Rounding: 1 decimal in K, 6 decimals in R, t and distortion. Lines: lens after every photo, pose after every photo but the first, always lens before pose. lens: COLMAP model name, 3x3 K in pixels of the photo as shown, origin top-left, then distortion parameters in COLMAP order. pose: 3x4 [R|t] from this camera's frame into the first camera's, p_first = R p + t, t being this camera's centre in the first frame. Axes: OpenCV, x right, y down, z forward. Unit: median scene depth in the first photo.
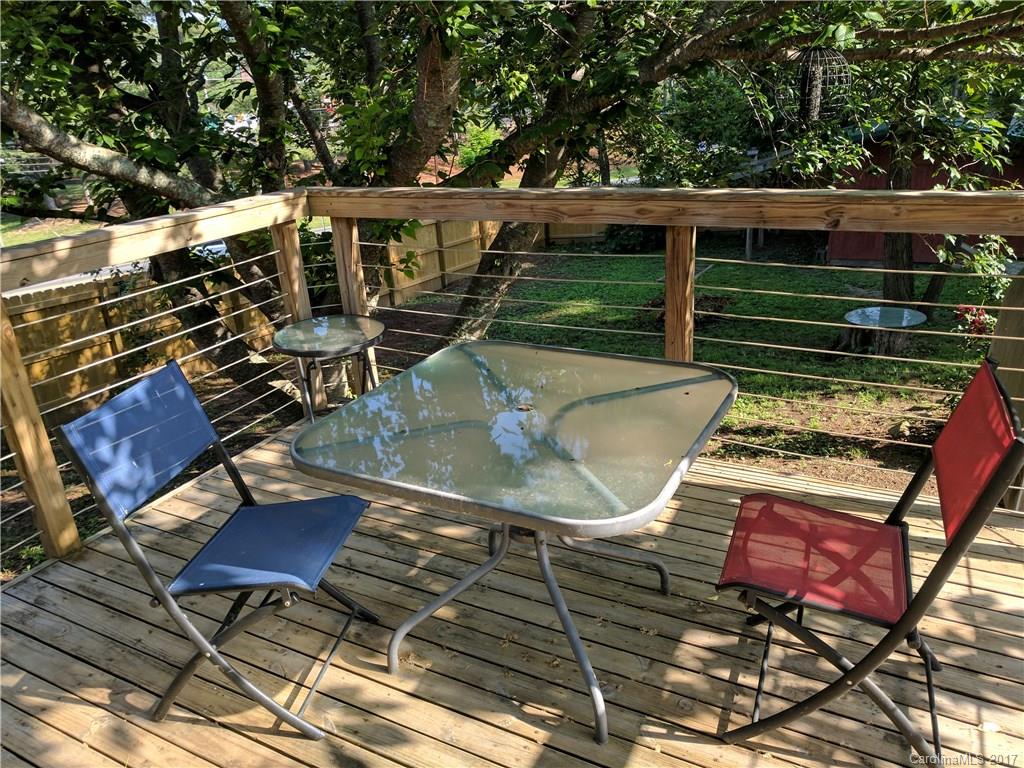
lens RADIAL K [[765.7, 0, 510.5], [0, 765.7, 386.8], [0, 0, 1]] dist [0.021288, -0.014563]
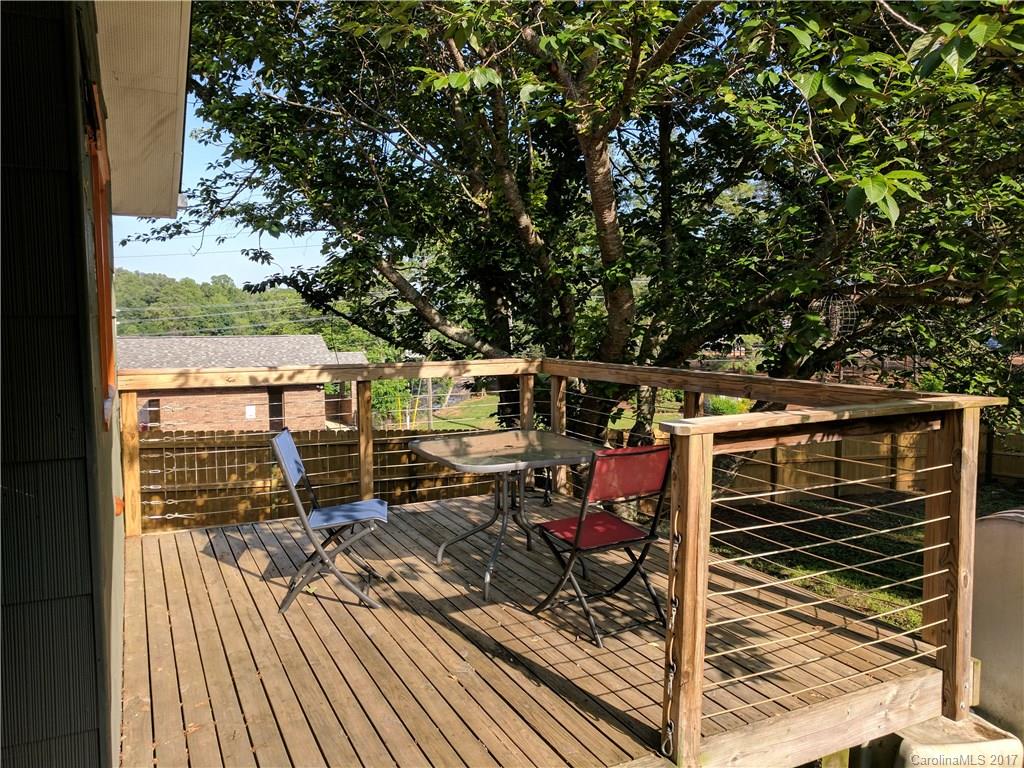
lens RADIAL K [[765.7, 0, 514.0], [0, 765.7, 380.7], [0, 0, 1]] dist [0.021288, -0.014563]
pose [[0.818587, 0.105803, -0.564554, 0.909537], [-0.253026, 0.948806, -0.189065, 0.190005], [0.515648, 0.297613, 0.803451, -0.564702]]
